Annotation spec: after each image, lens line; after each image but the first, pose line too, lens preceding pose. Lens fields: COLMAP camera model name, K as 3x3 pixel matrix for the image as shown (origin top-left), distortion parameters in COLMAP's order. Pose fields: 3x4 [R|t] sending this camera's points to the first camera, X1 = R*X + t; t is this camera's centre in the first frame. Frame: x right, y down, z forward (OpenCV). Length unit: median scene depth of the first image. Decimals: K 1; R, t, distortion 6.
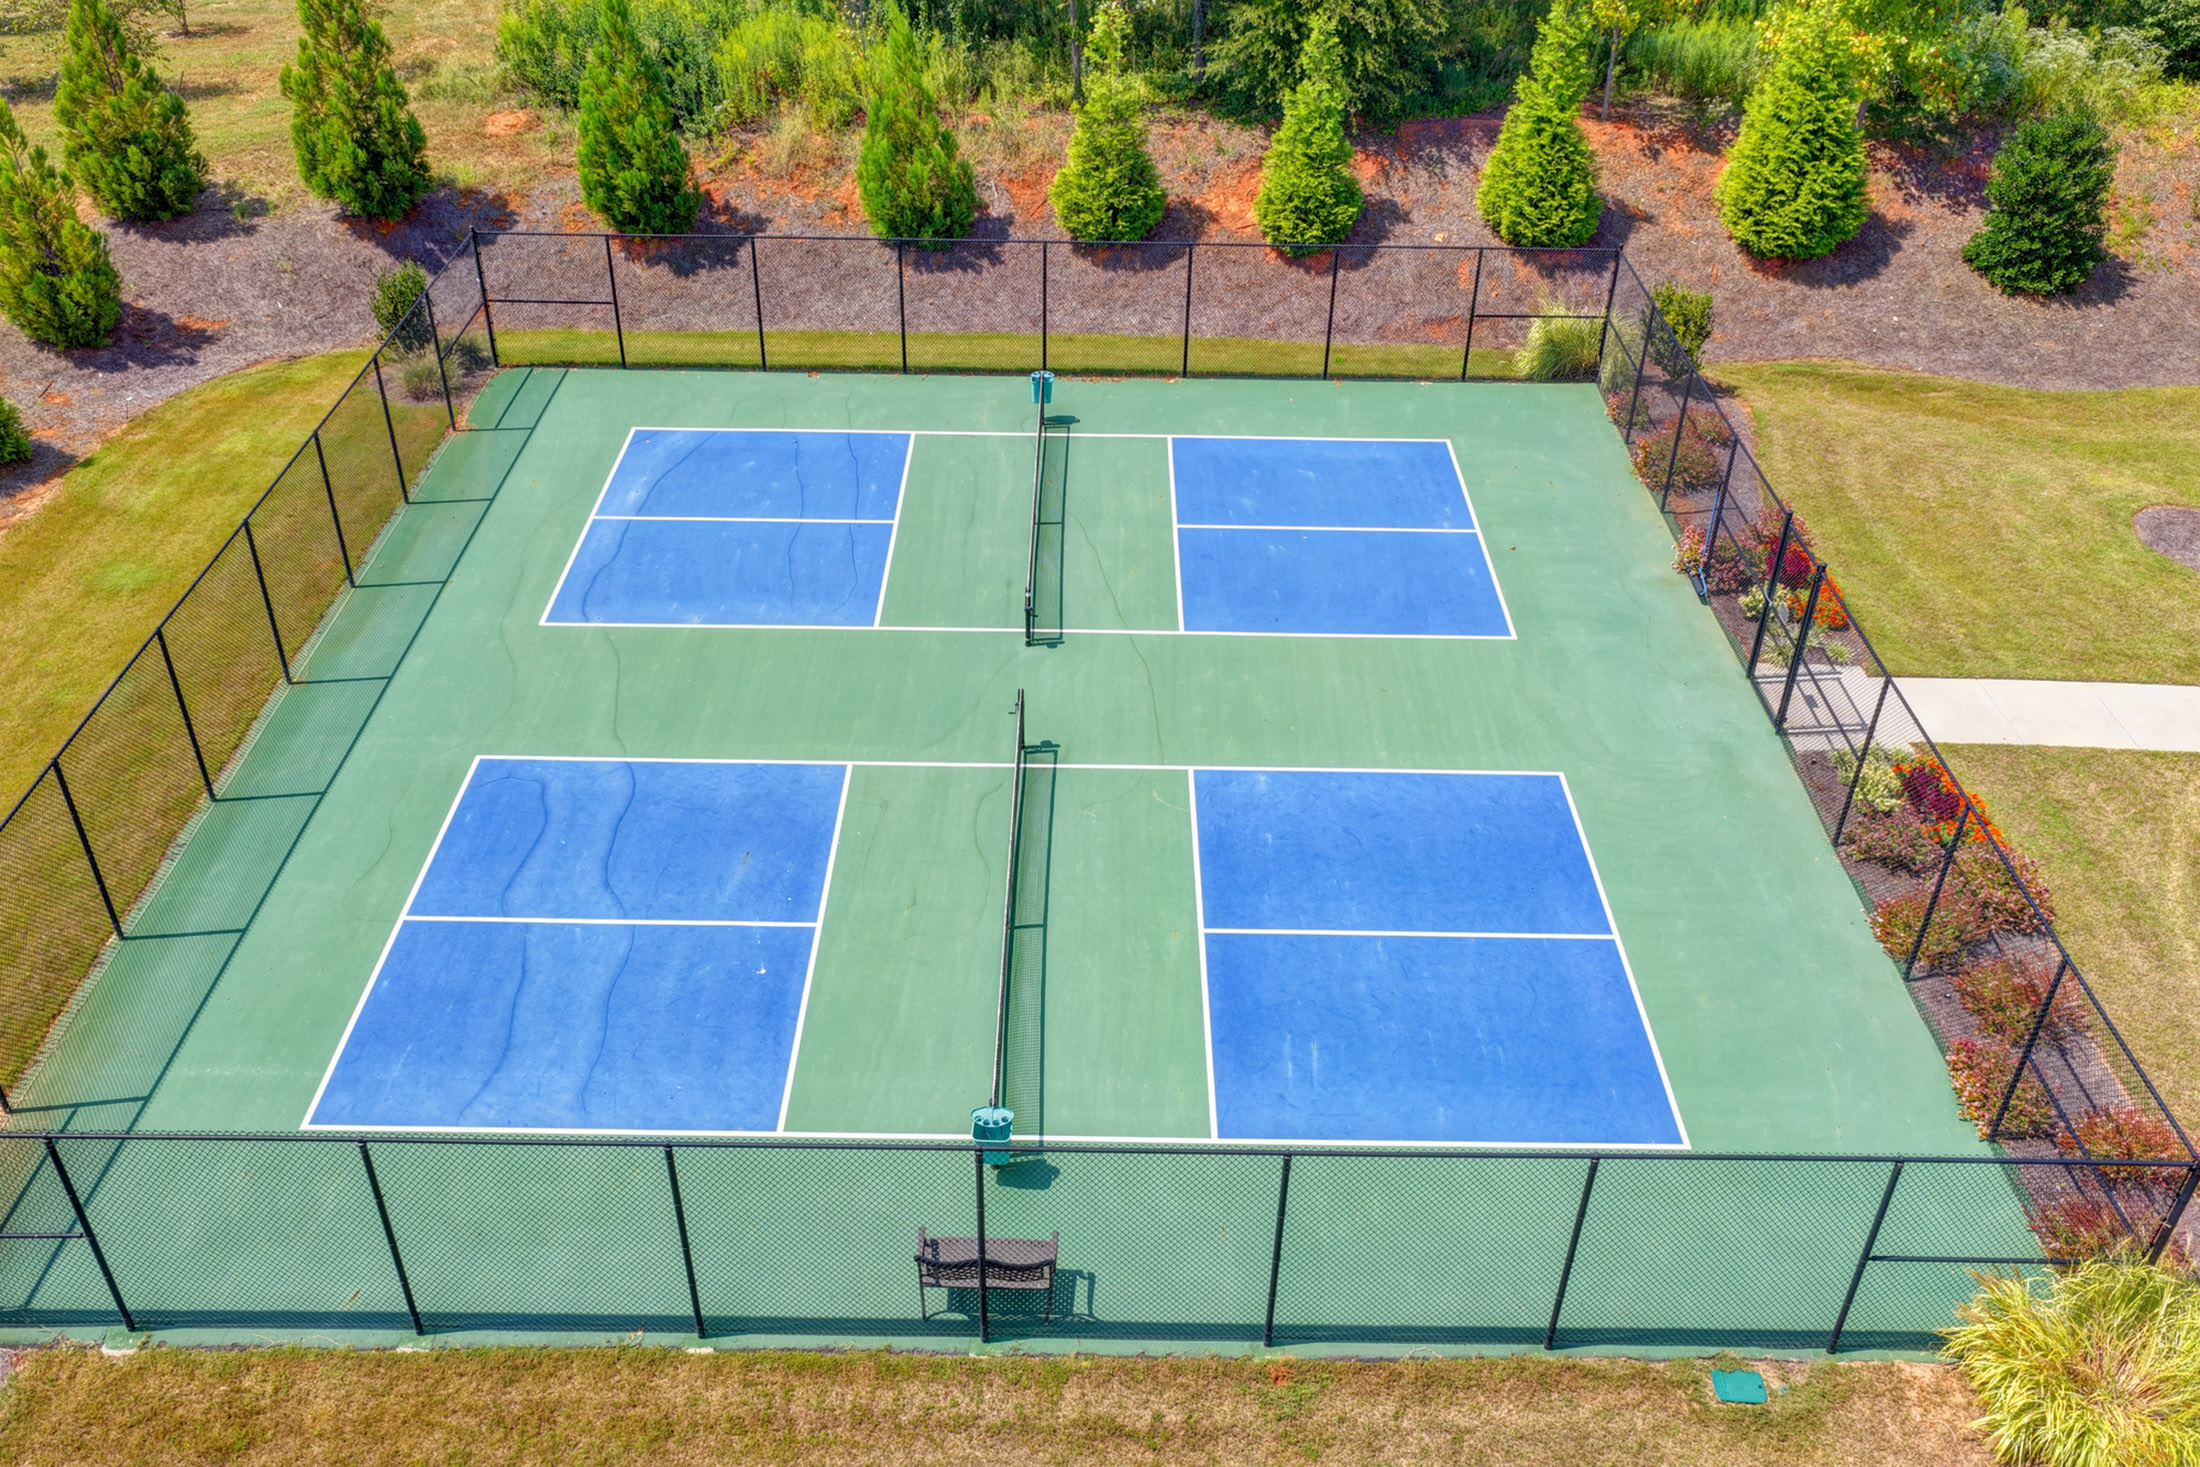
lens RADIAL K [[1830.4, 0, 1098.9], [0, 1830.4, 725.5], [0, 0, 1]] dist [-0.014238, 0.038245]
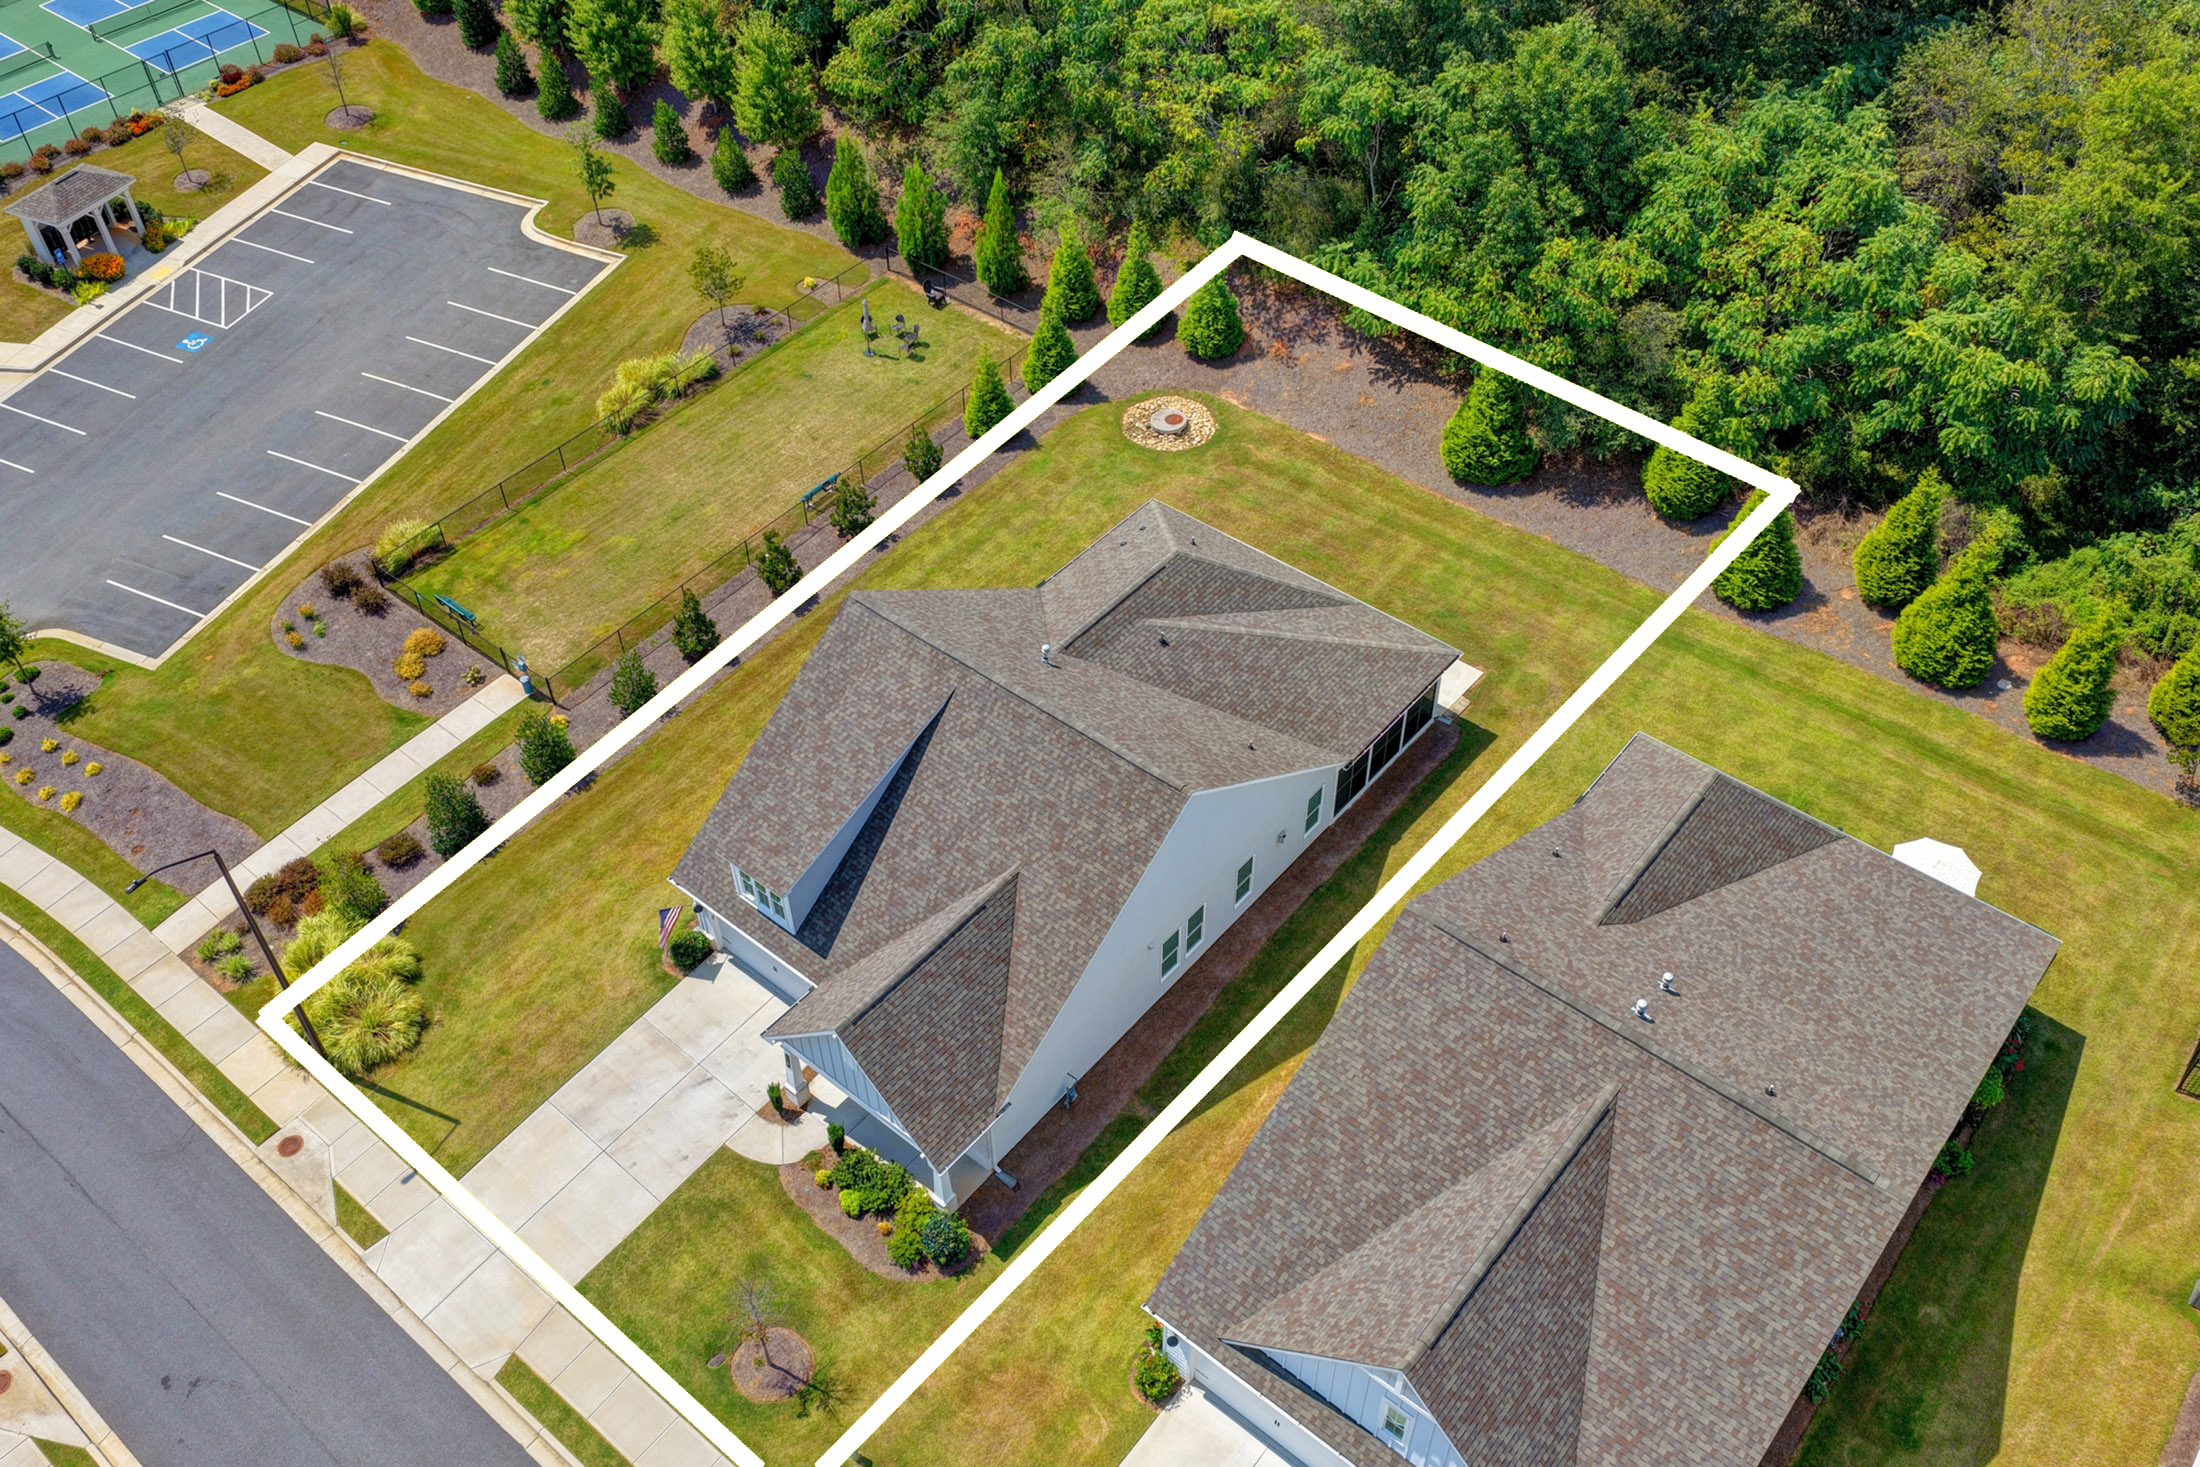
lens RADIAL K [[1830.4, 0, 1098.9], [0, 1830.4, 725.5], [0, 0, 1]] dist [-0.014238, 0.038245]
pose [[0.771296, 0.433742, -0.465801, 3.572726], [-0.340238, 0.899477, 0.274188, -0.463756], [0.537904, -0.052997, 0.841338, -1.087843]]
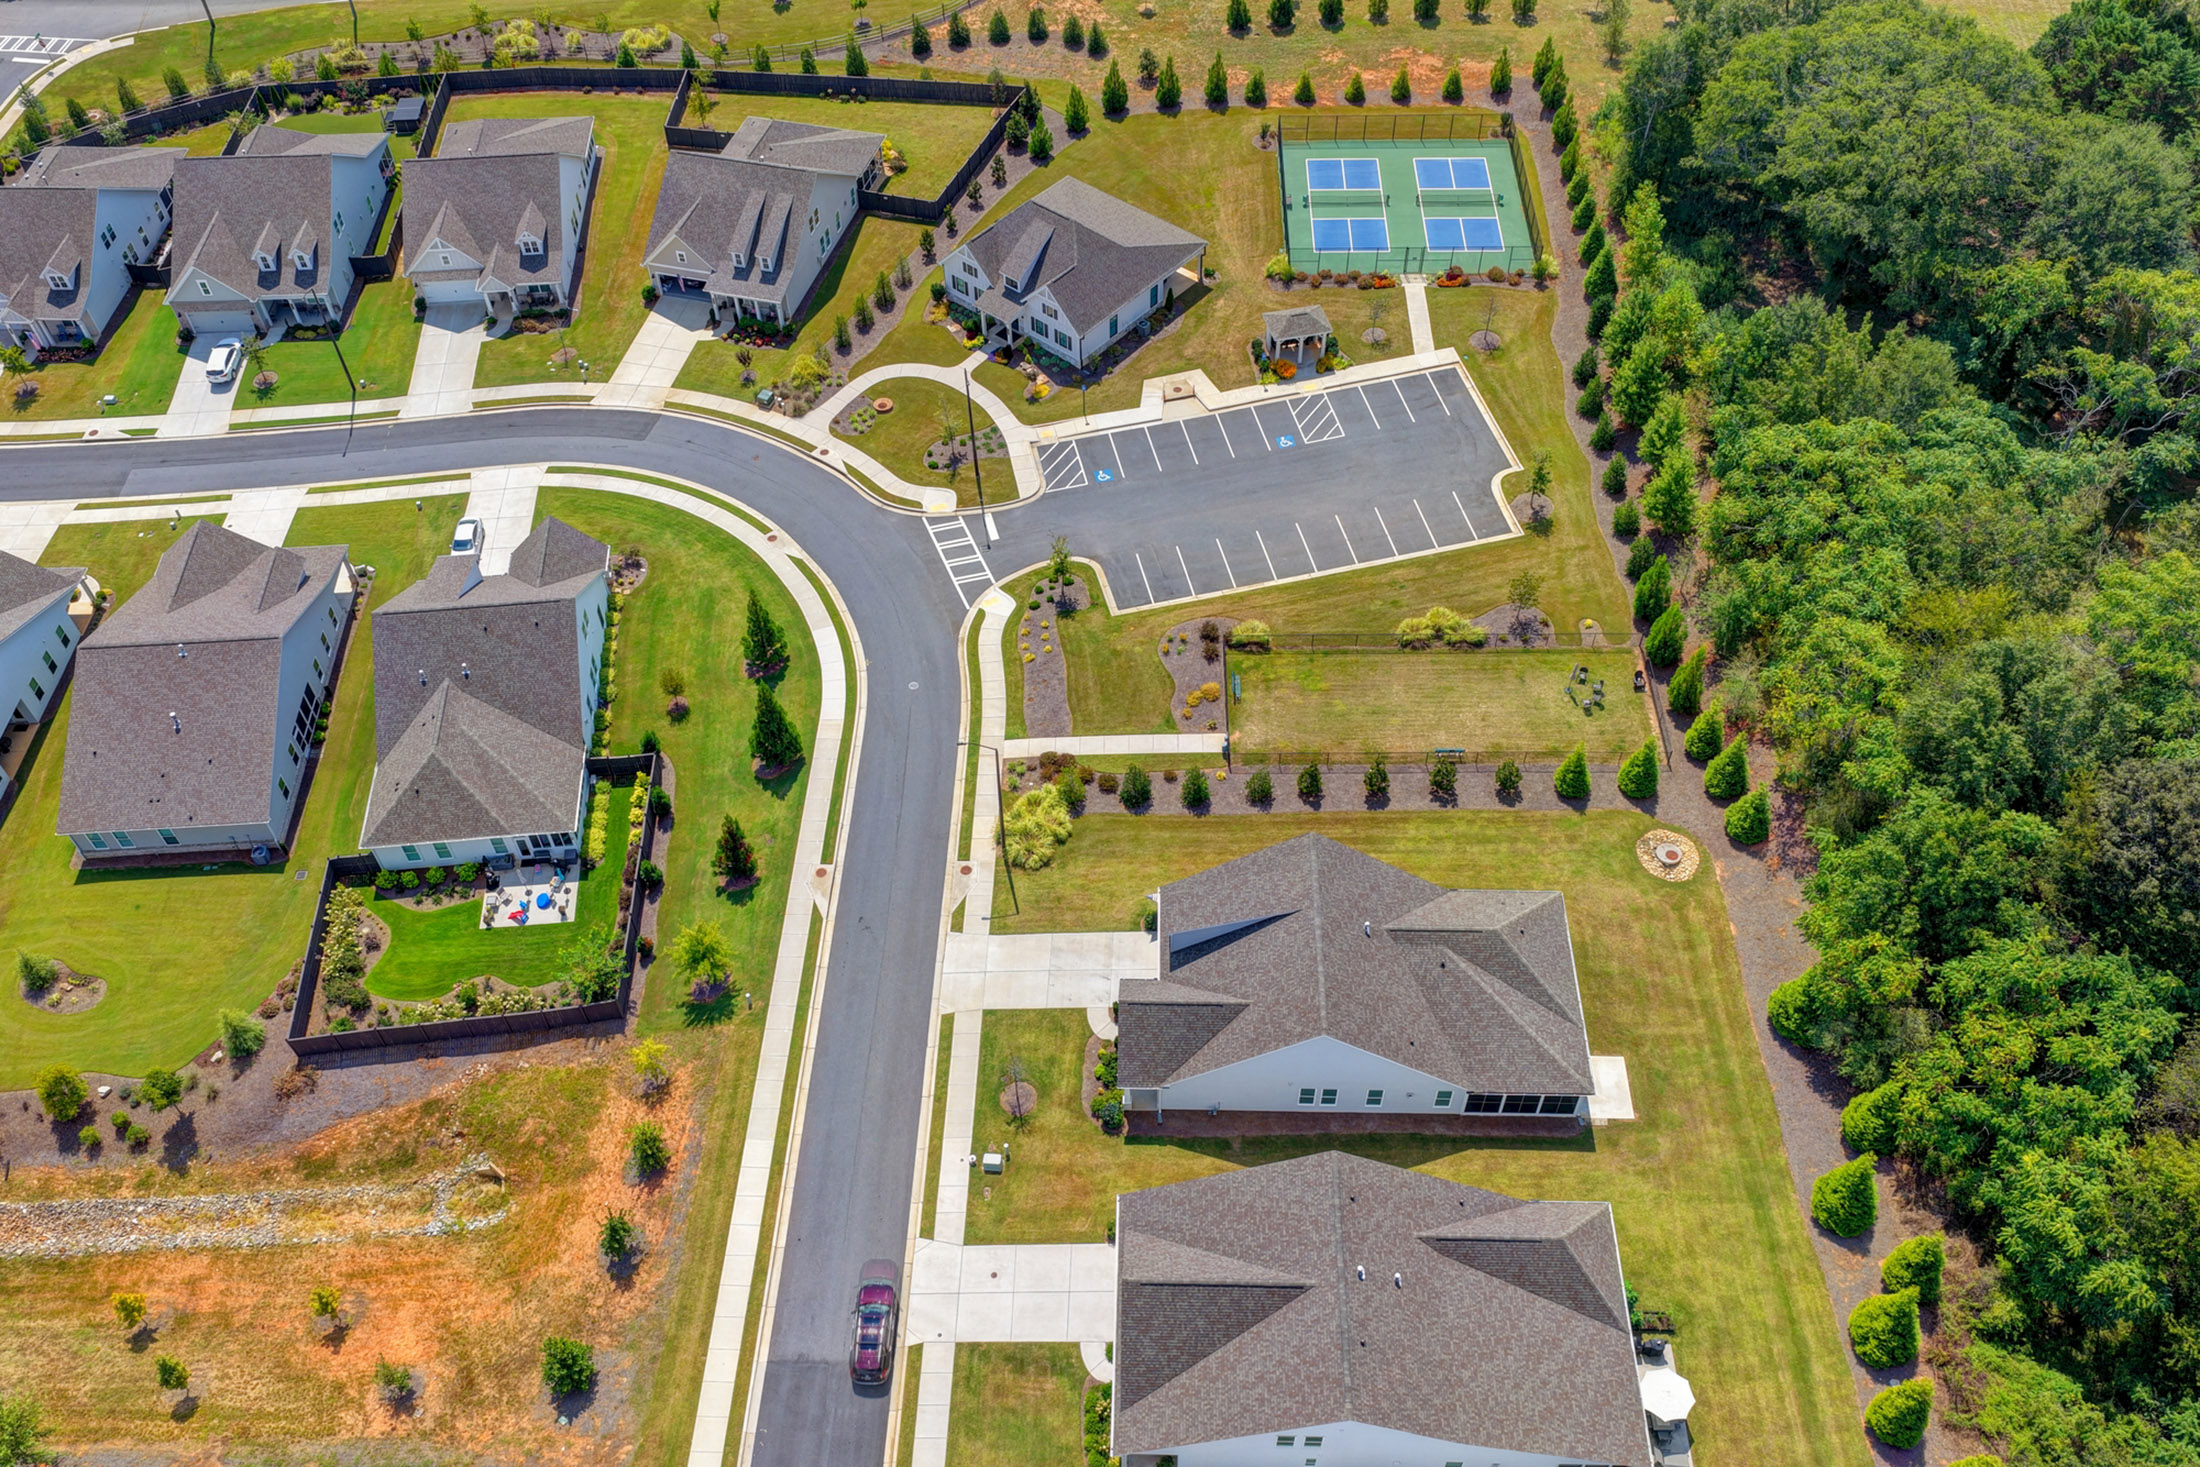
lens RADIAL K [[1830.4, 0, 1098.9], [0, 1830.4, 725.5], [0, 0, 1]] dist [-0.014238, 0.038245]
pose [[-0.023121, 0.748800, -0.662393, 4.579786], [-0.555959, 0.541038, 0.631020, -2.028714], [0.830888, 0.382853, 0.403793, -1.444470]]
